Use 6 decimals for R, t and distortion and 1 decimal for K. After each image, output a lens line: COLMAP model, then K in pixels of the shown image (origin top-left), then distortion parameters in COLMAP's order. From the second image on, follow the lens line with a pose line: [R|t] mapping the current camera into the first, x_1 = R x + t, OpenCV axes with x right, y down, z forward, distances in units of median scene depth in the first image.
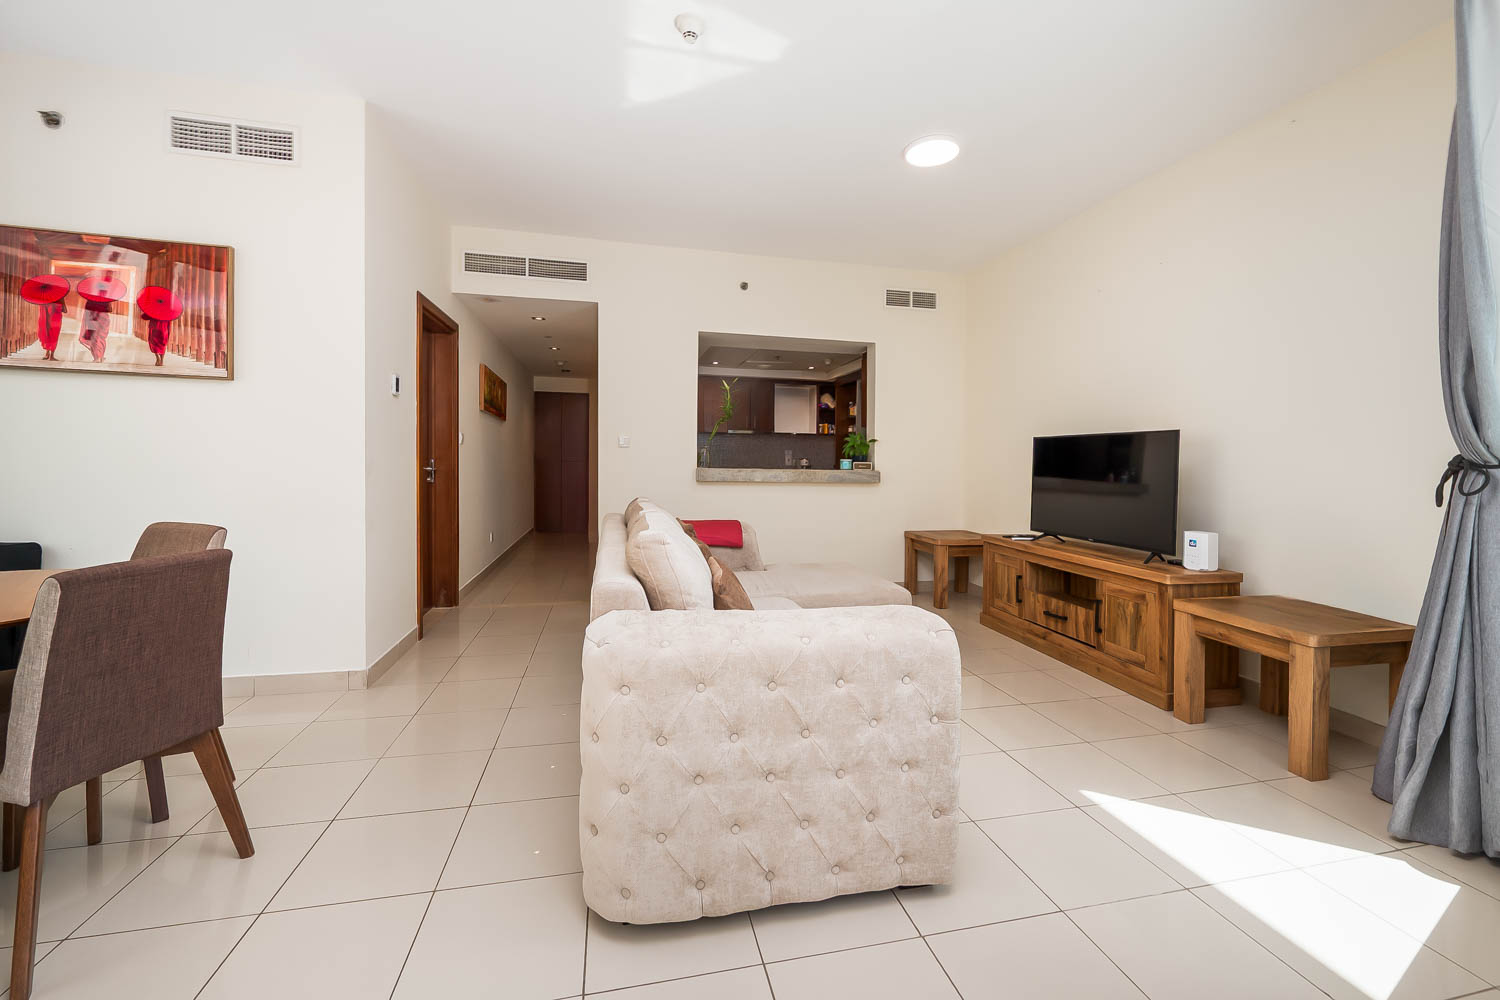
lens RADIAL K [[603.0, 0, 752.2], [0, 603.0, 465.2], [0, 0, 1]] dist [0.003538, -0.000405]
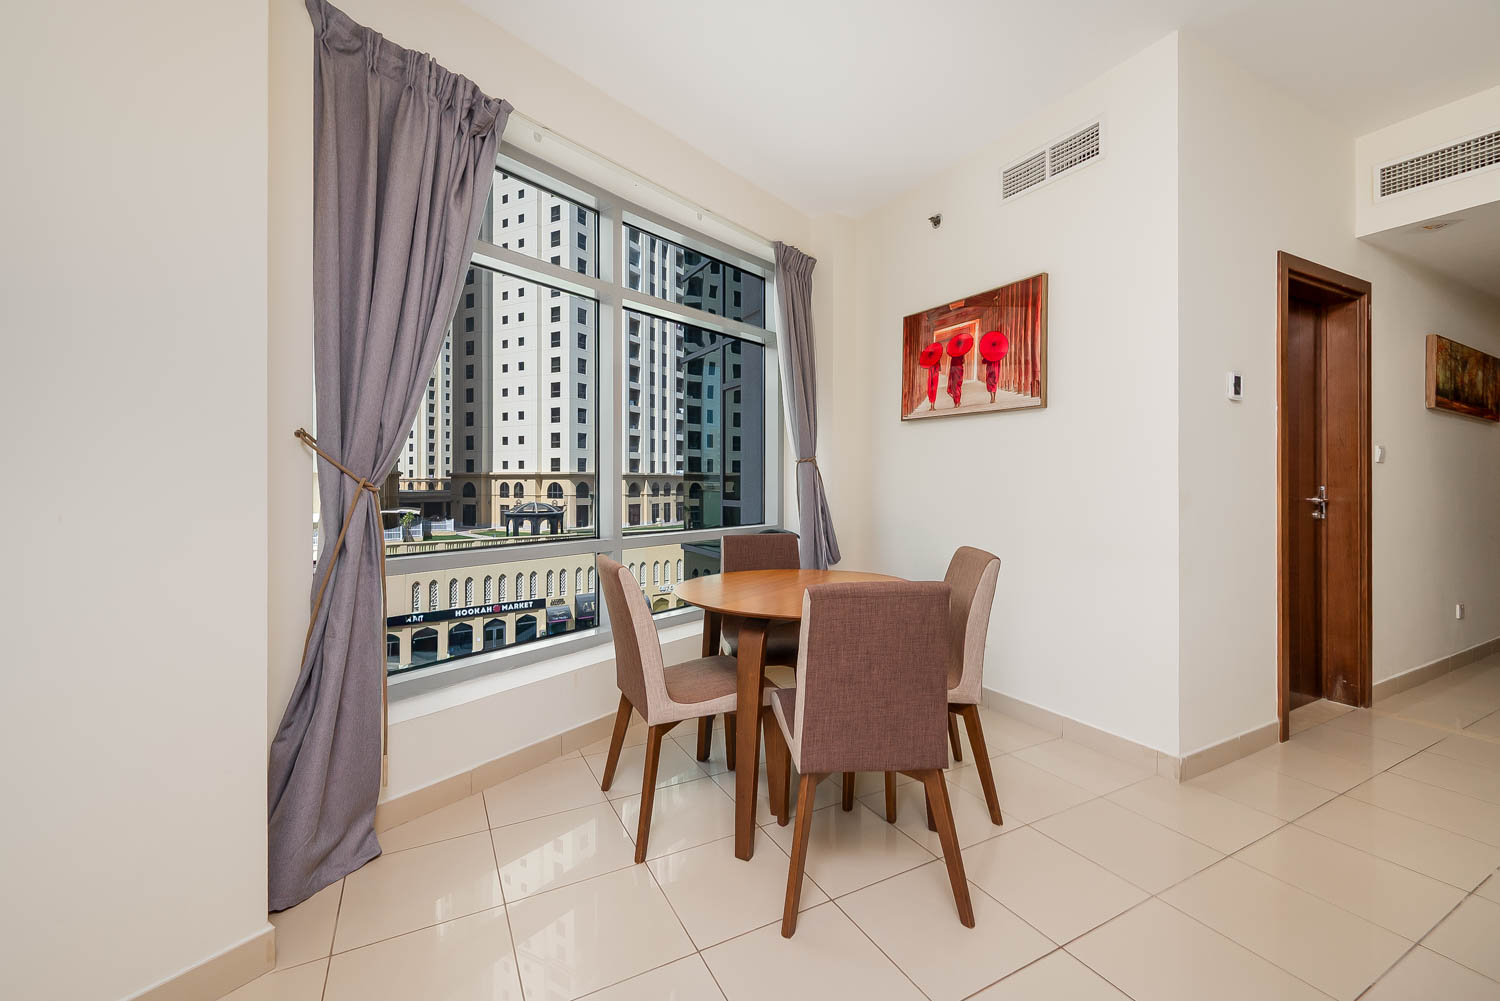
lens RADIAL K [[603.0, 0, 751.4], [0, 603.0, 489.8], [0, 0, 1]] dist [0.003538, -0.000405]
pose [[0.251693, -0.003313, -0.967801, -0.026961], [-0.004747, 0.999978, -0.004658, 0.001090], [0.967796, 0.005767, 0.251672, 0.291667]]
